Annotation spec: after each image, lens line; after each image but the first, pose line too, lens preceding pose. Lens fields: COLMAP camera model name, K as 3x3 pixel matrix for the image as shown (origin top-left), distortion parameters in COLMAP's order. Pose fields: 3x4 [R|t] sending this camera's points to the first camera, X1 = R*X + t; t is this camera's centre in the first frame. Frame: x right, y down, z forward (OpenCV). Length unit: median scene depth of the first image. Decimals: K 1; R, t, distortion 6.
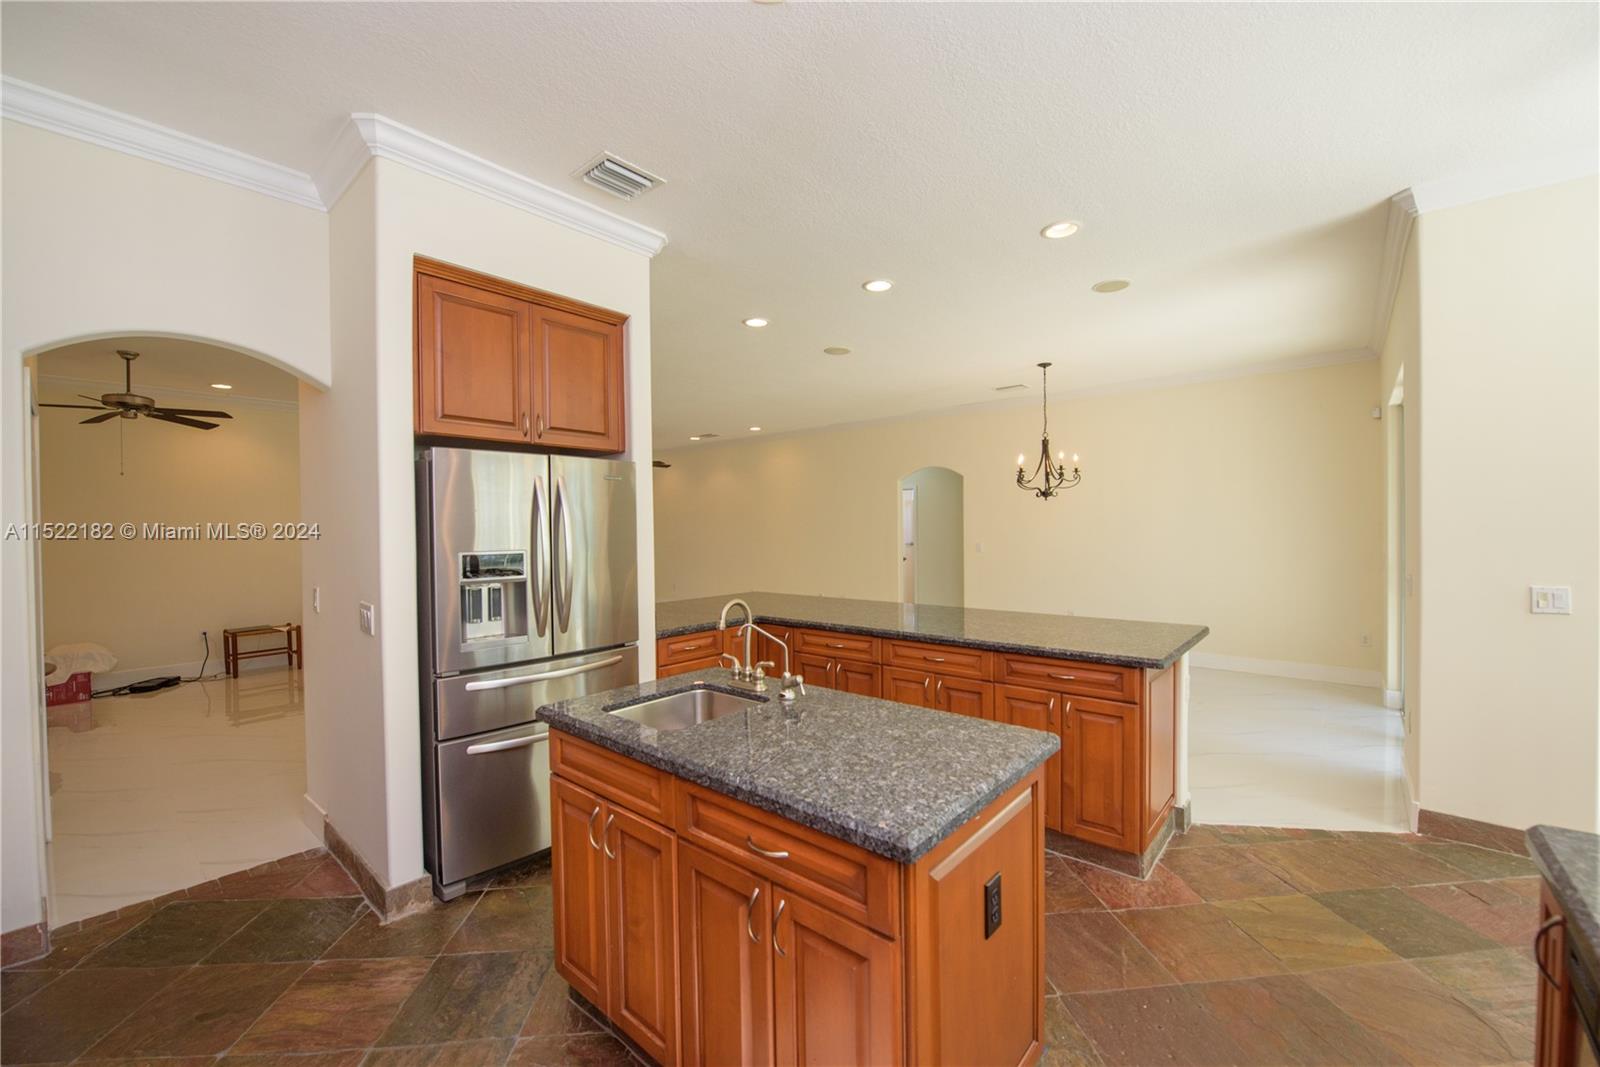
lens RADIAL K [[640.5, 0, 799.0], [0, 640.5, 537.0], [0, 0, 1]] dist [-0.011095, -0.003945]
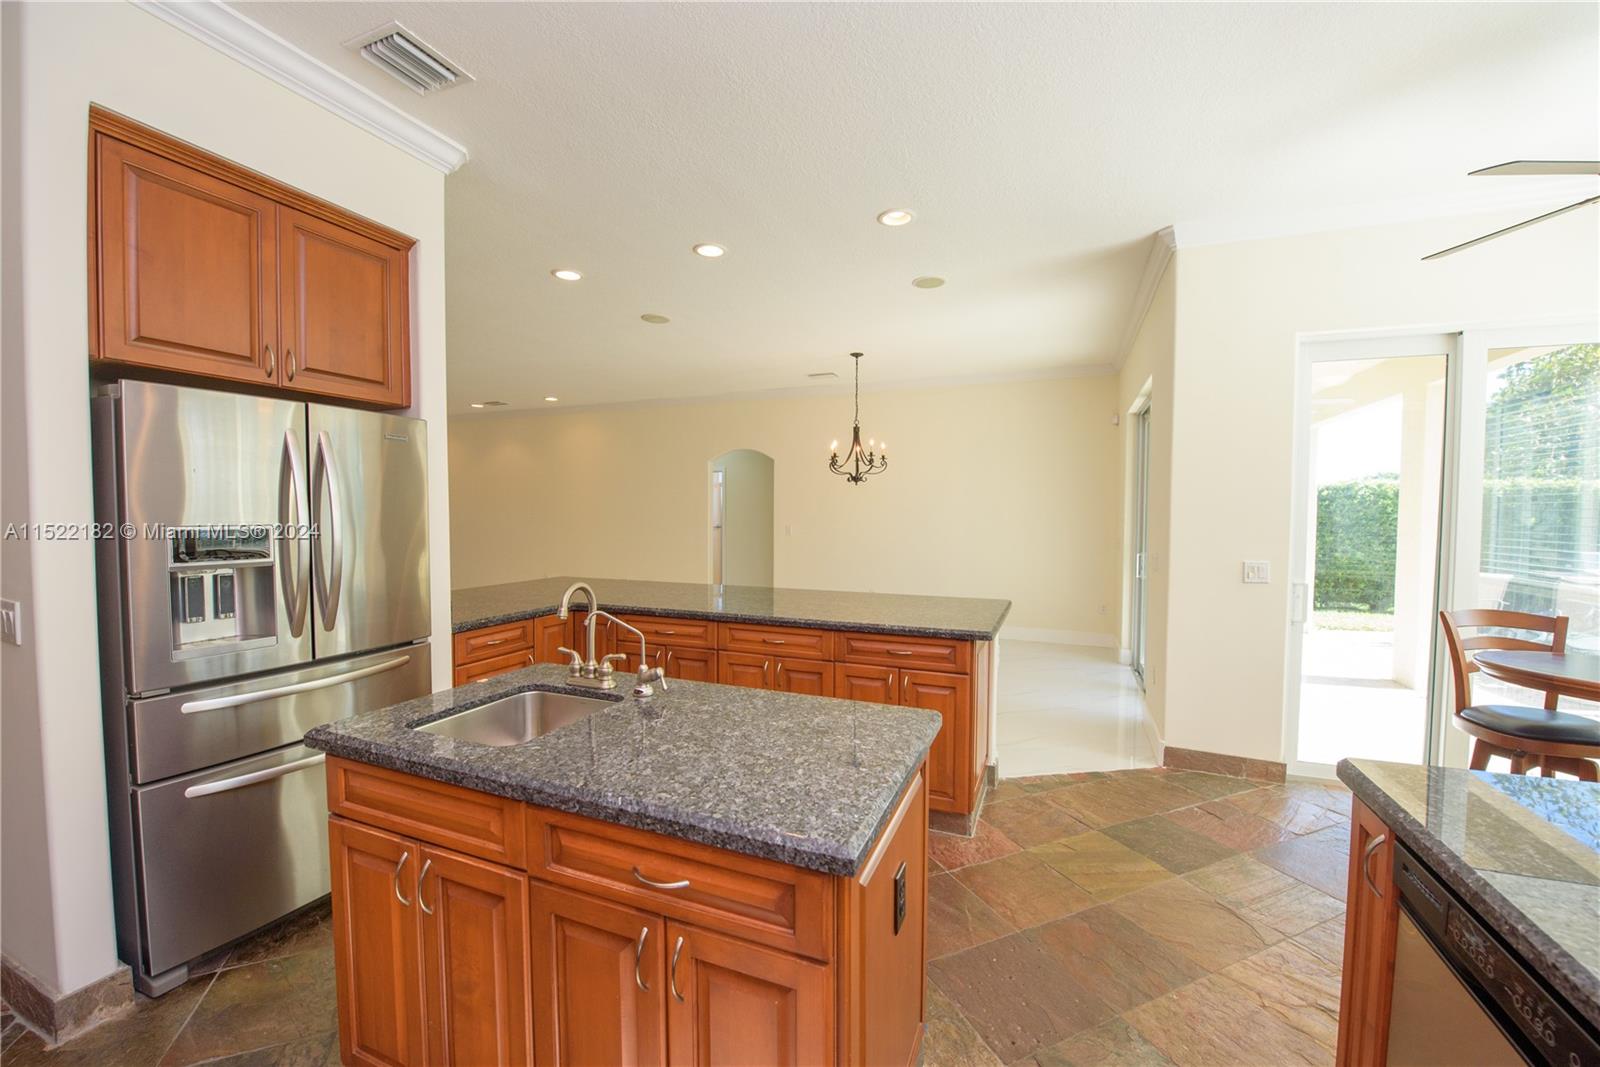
lens RADIAL K [[639.6, 0, 804.4], [0, 639.6, 536.2], [0, 0, 1]] dist [-0.012586, -0.003861]
pose [[0.947710, 0.003251, 0.319116, -0.069198], [-0.010839, 0.999699, 0.022006, 0.010721], [-0.318948, -0.024315, 0.947460, 0.083034]]
